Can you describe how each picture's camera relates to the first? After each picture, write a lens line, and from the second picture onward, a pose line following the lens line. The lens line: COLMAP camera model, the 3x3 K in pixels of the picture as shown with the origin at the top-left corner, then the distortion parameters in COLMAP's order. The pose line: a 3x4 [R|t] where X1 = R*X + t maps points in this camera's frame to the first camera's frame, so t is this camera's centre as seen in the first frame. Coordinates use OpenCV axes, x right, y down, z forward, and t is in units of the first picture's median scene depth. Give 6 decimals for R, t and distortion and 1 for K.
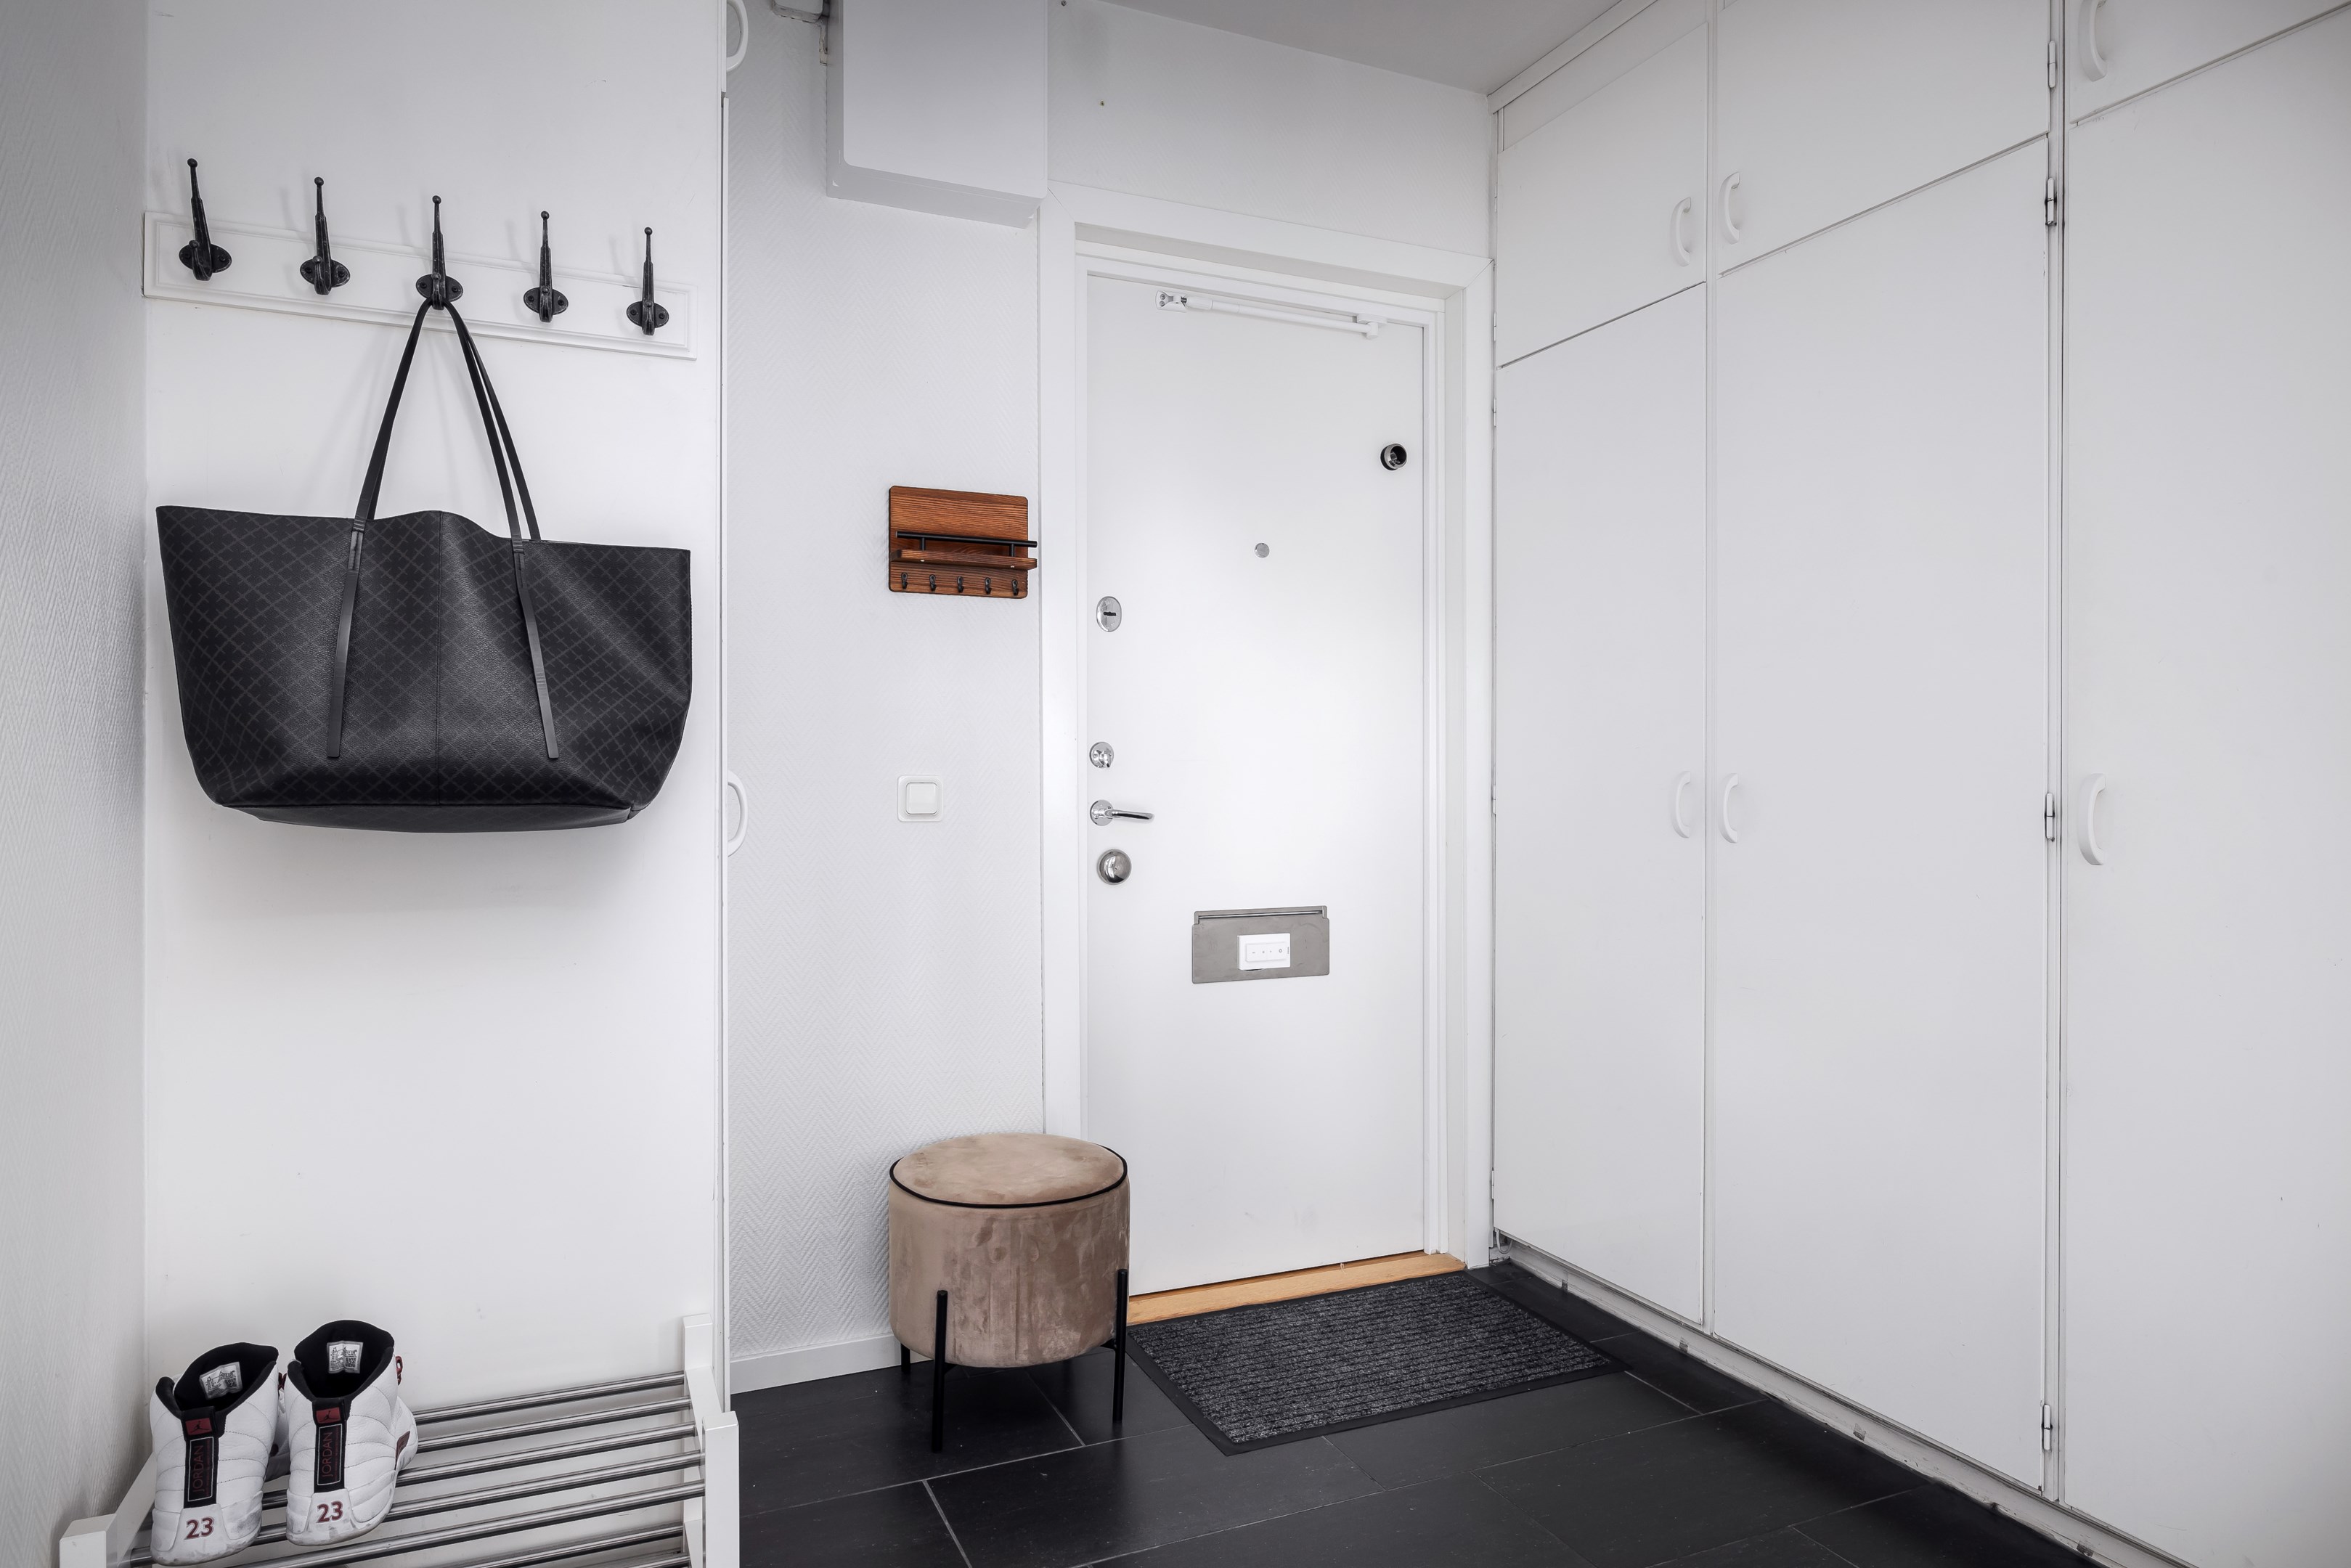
lens RADIAL K [[1417.5, 0, 1173.7], [0, 1417.5, 790.5], [0, 0, 1]] dist [0.017734, 0.000607]
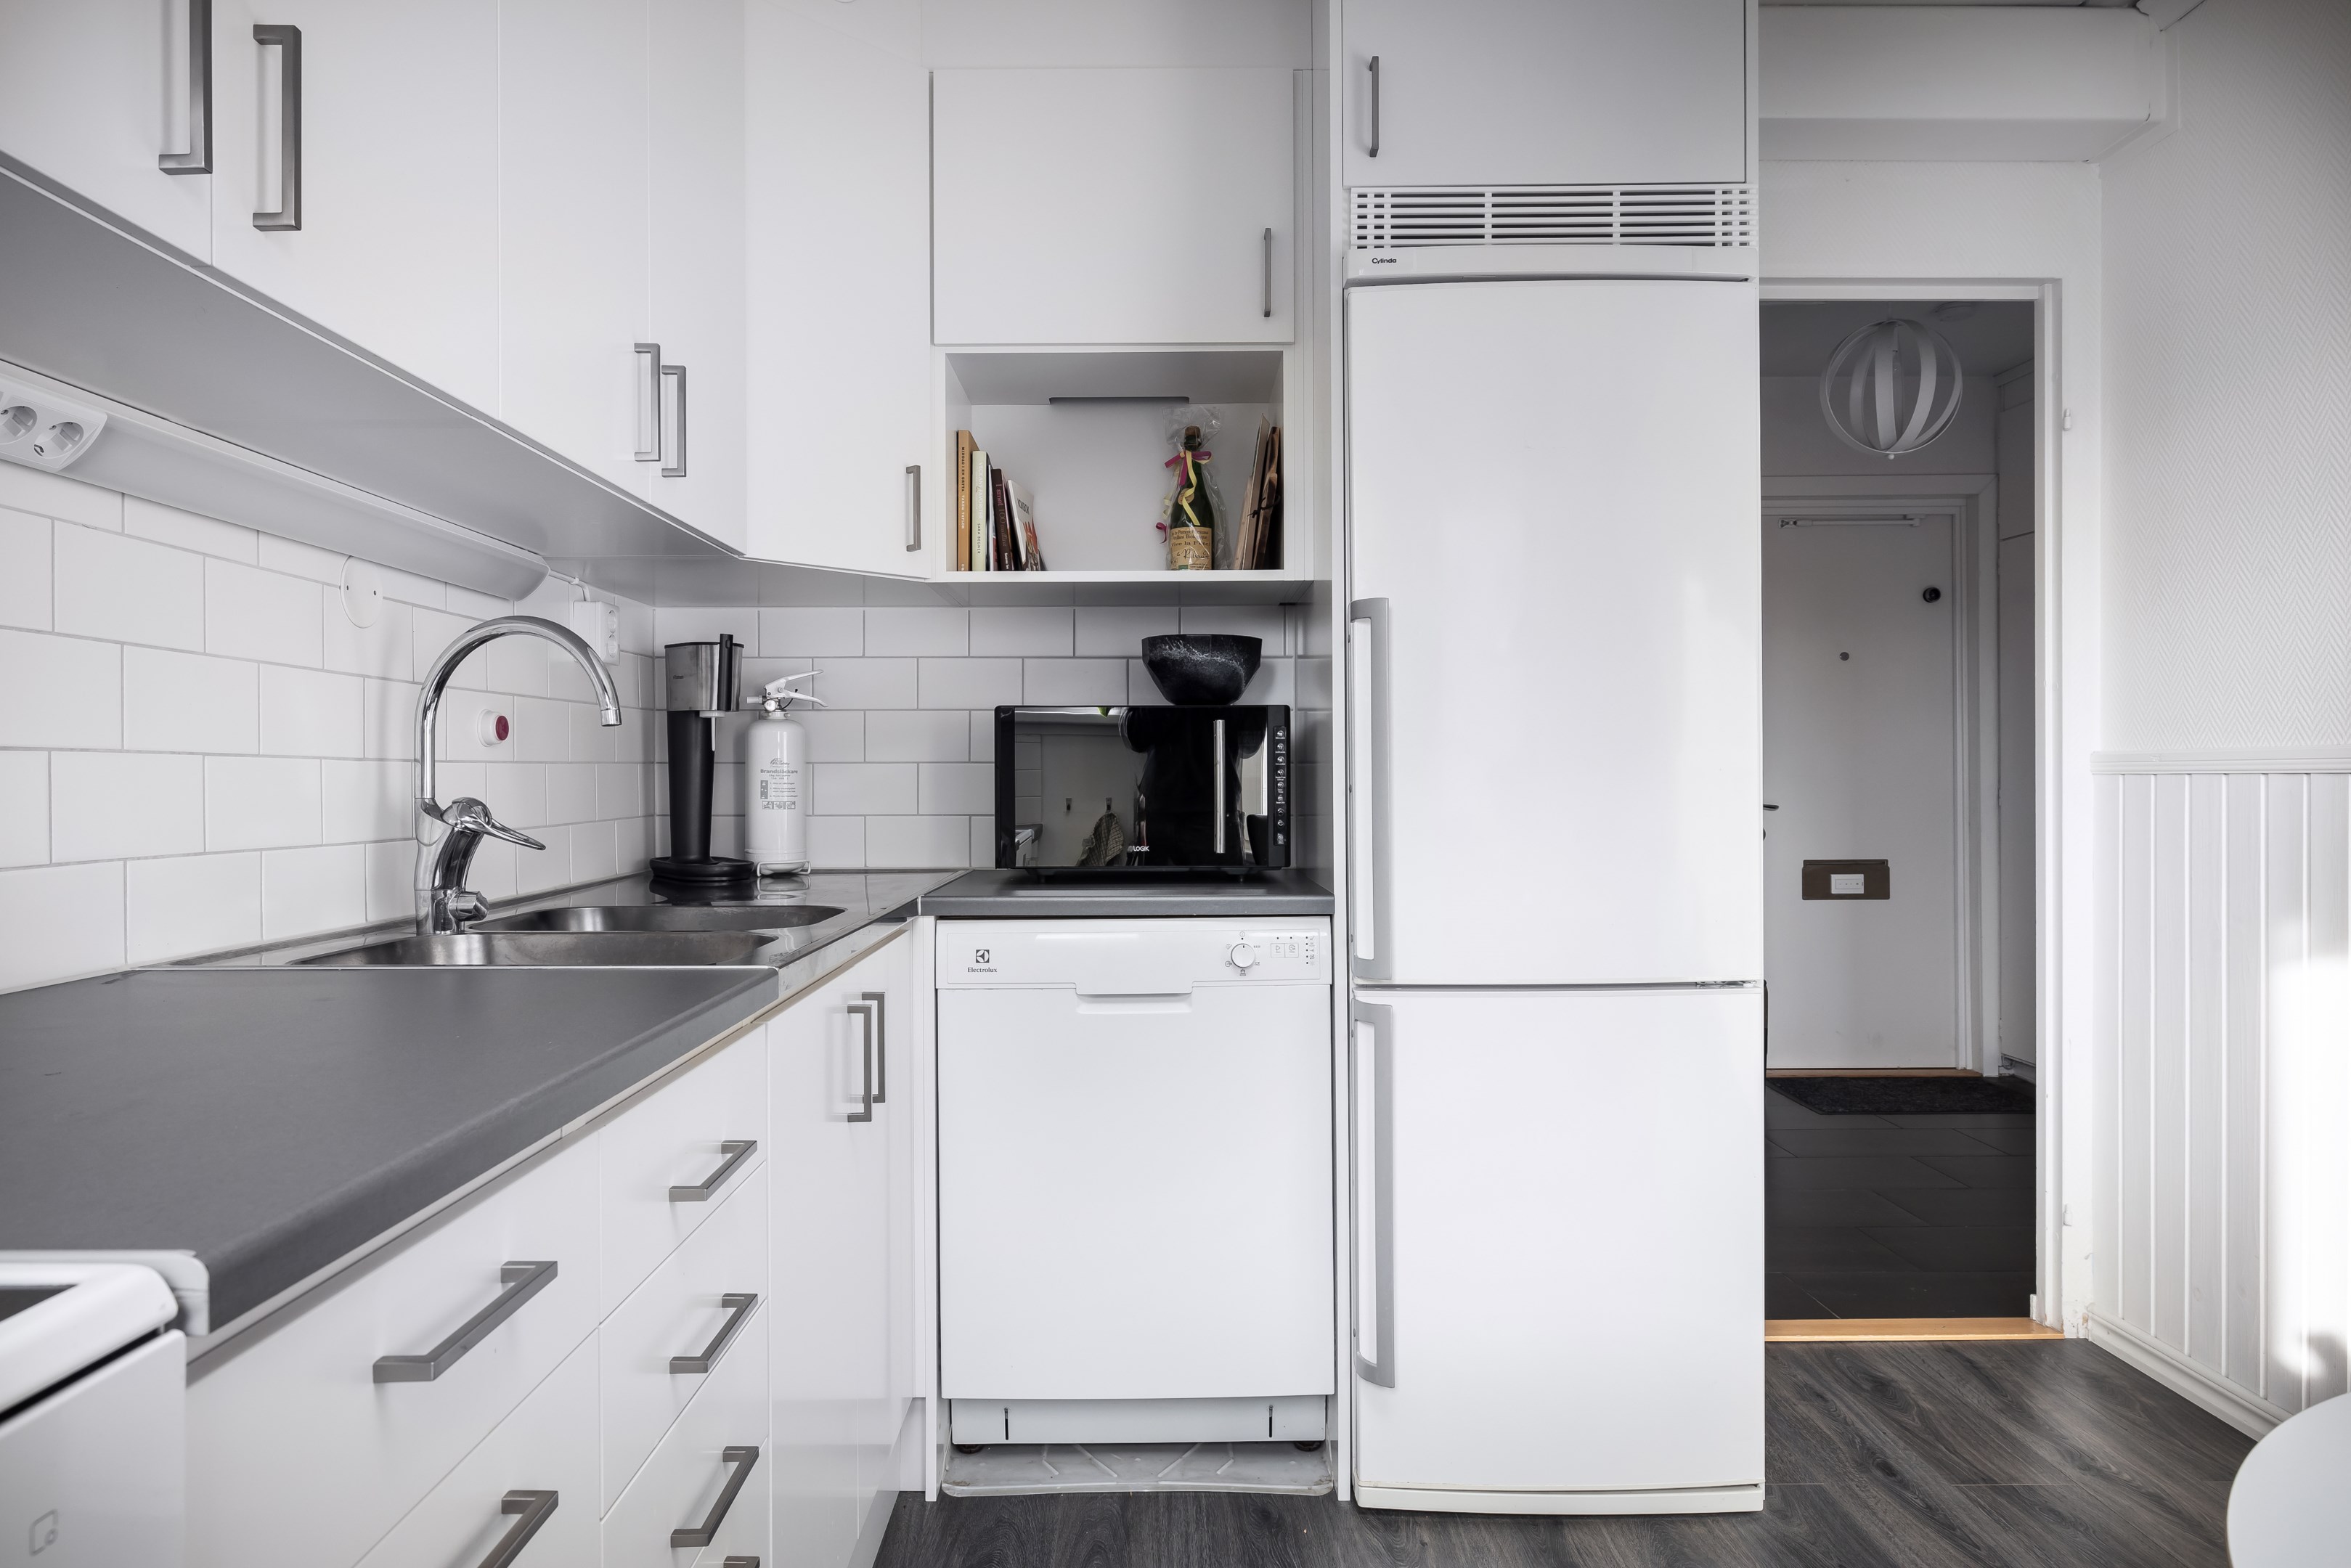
lens RADIAL K [[1417.5, 0, 1172.7], [0, 1417.5, 792.4], [0, 0, 1]] dist [0.017734, 0.000607]
pose [[0.917315, -0.003814, -0.398144, 0.000486], [0.004440, 0.999990, 0.000652, -0.004753], [0.398138, -0.002366, 0.917323, -0.944814]]
